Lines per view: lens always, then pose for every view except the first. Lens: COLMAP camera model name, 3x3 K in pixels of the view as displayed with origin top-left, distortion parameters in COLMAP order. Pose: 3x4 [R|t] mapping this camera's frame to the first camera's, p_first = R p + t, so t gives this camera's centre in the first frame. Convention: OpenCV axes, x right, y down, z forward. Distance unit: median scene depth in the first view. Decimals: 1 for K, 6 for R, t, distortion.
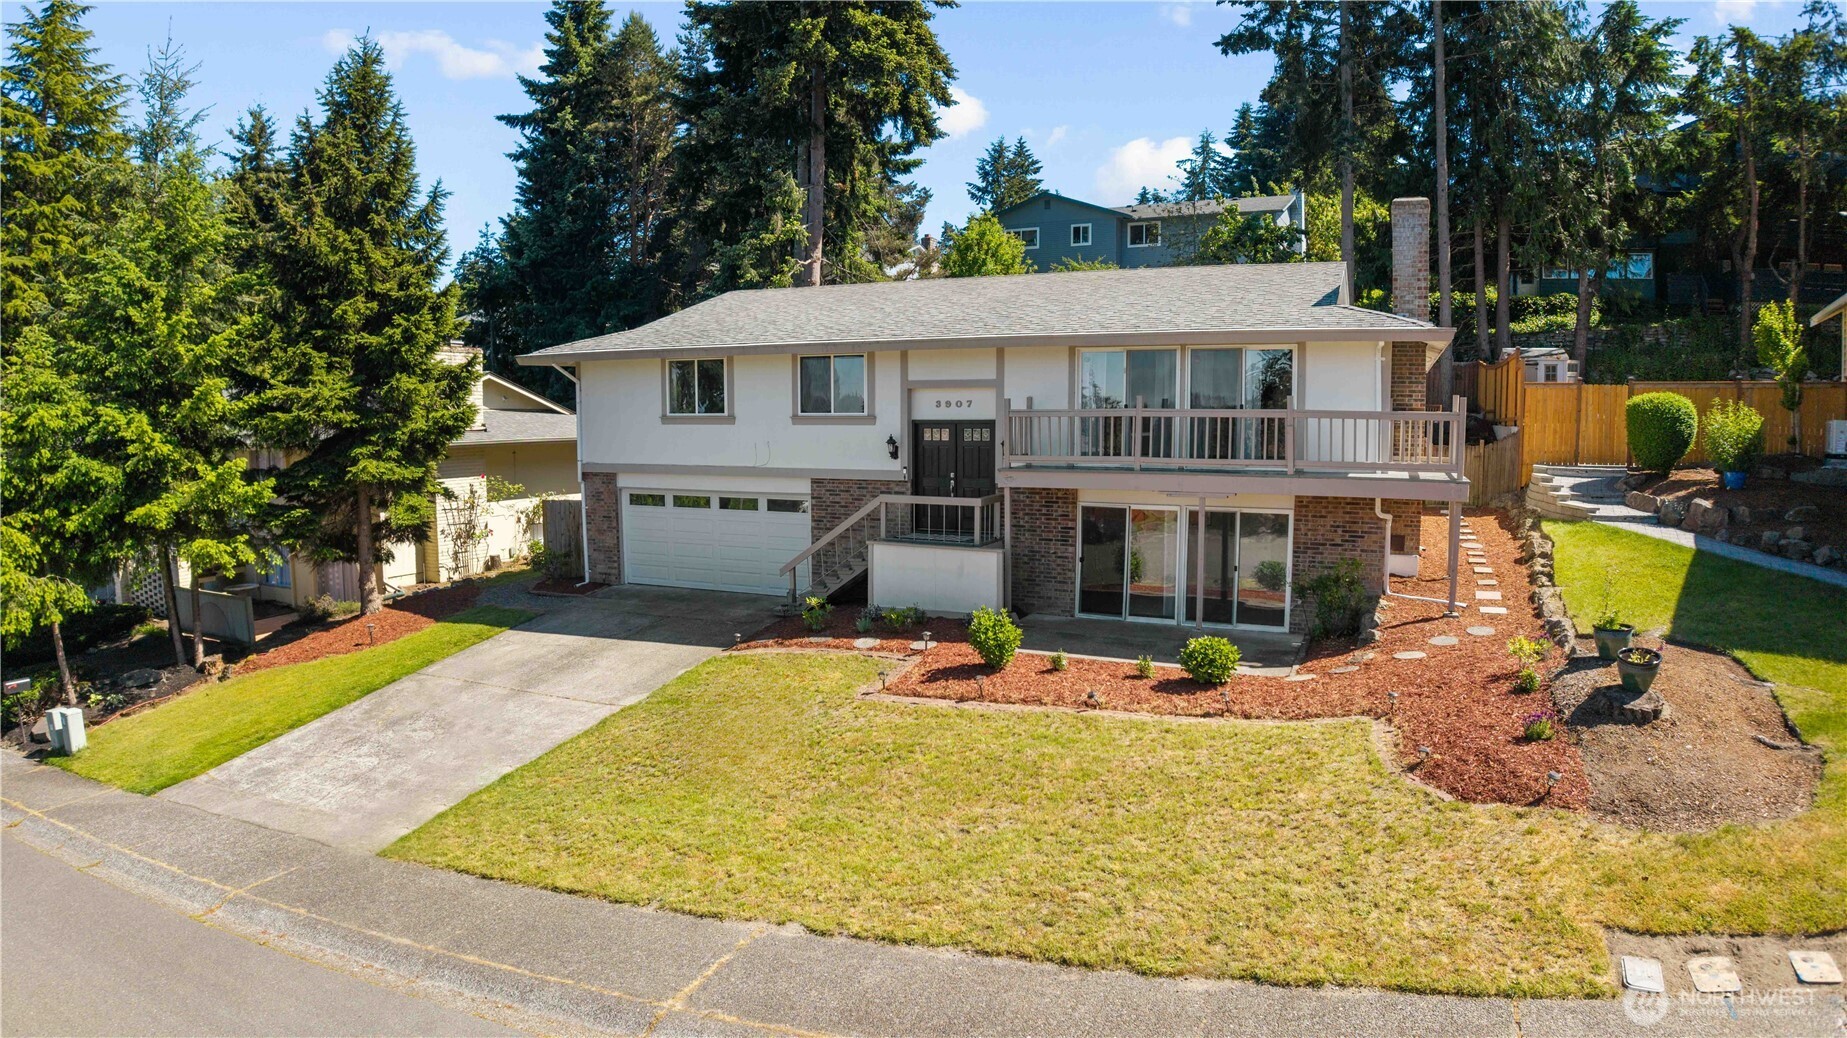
lens RADIAL K [[1142.1, 0, 923.5], [0, 1142.1, 519.0], [0, 0, 1]] dist [-0.173411, 0.001189]
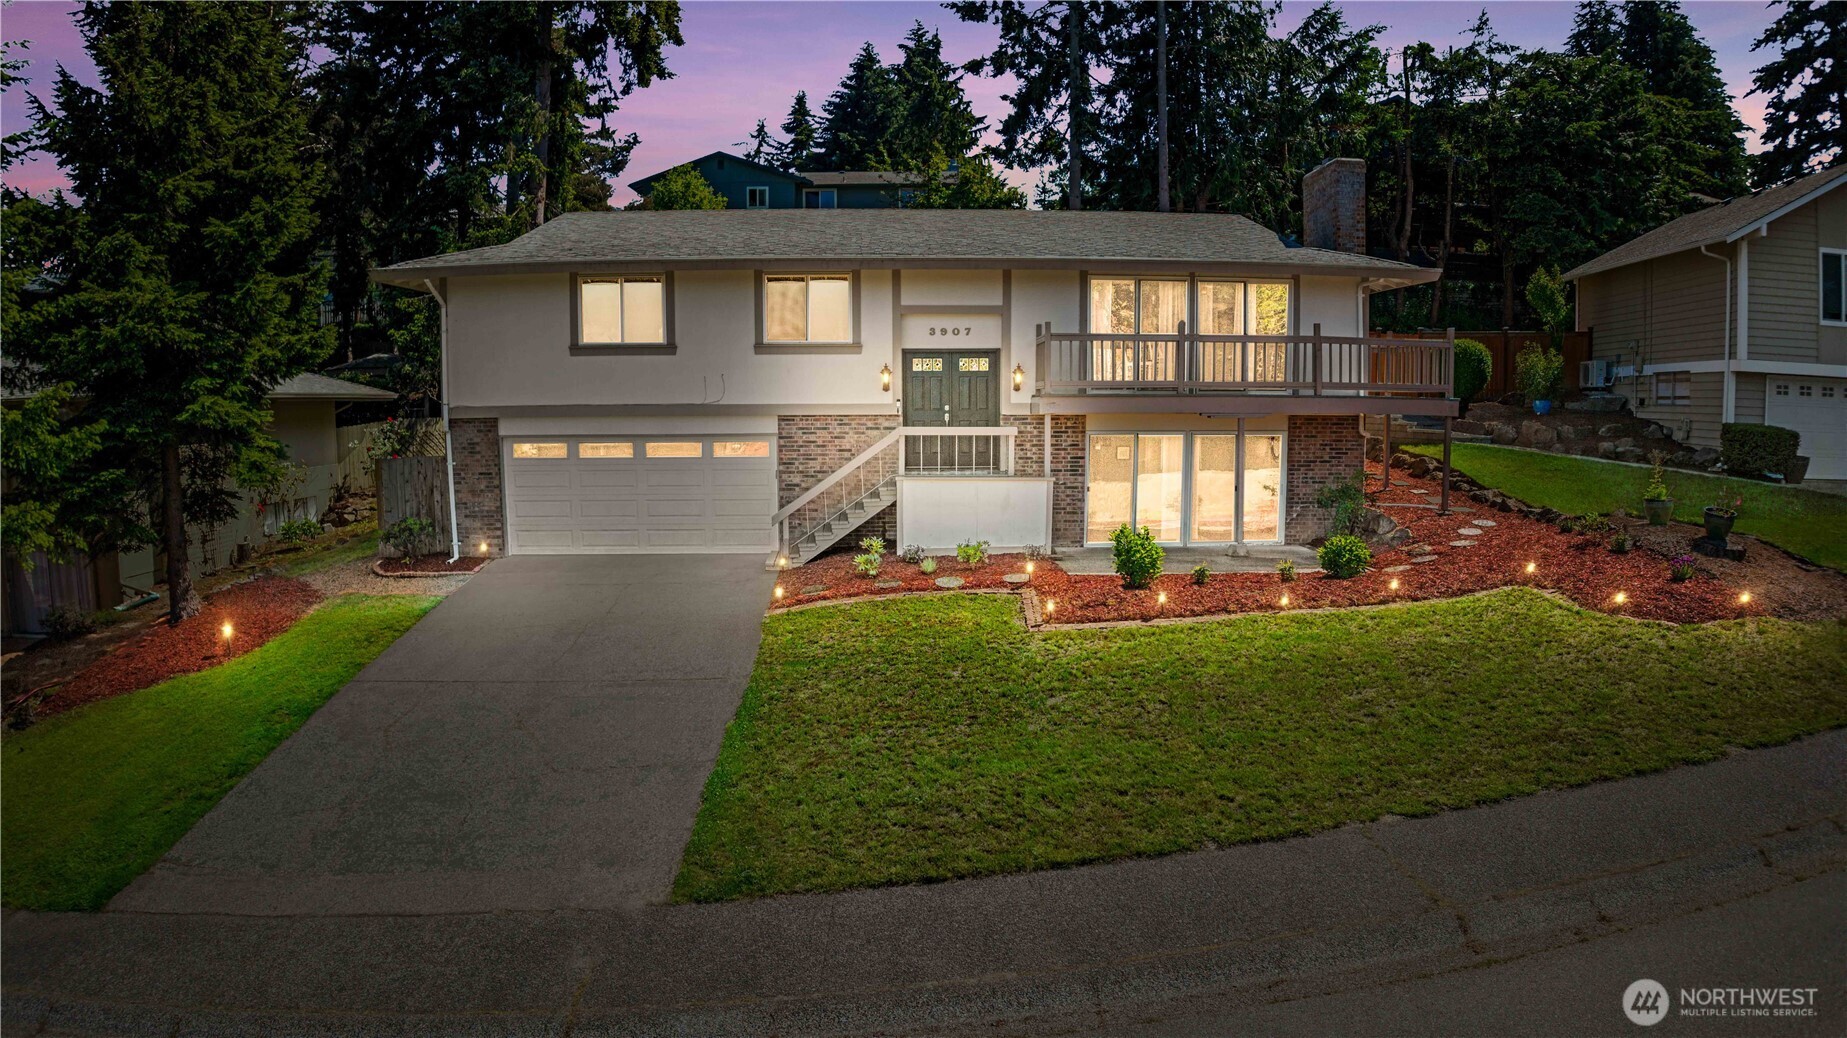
lens RADIAL K [[1142.1, 0, 923.5], [0, 1142.1, 519.0], [0, 0, 1]] dist [-0.173411, 0.001189]
pose [[0.877698, -0.048636, 0.476740, -0.440697], [0.049096, 0.998728, 0.011499, 0.041202], [-0.476693, 0.013313, 0.878969, 0.185230]]
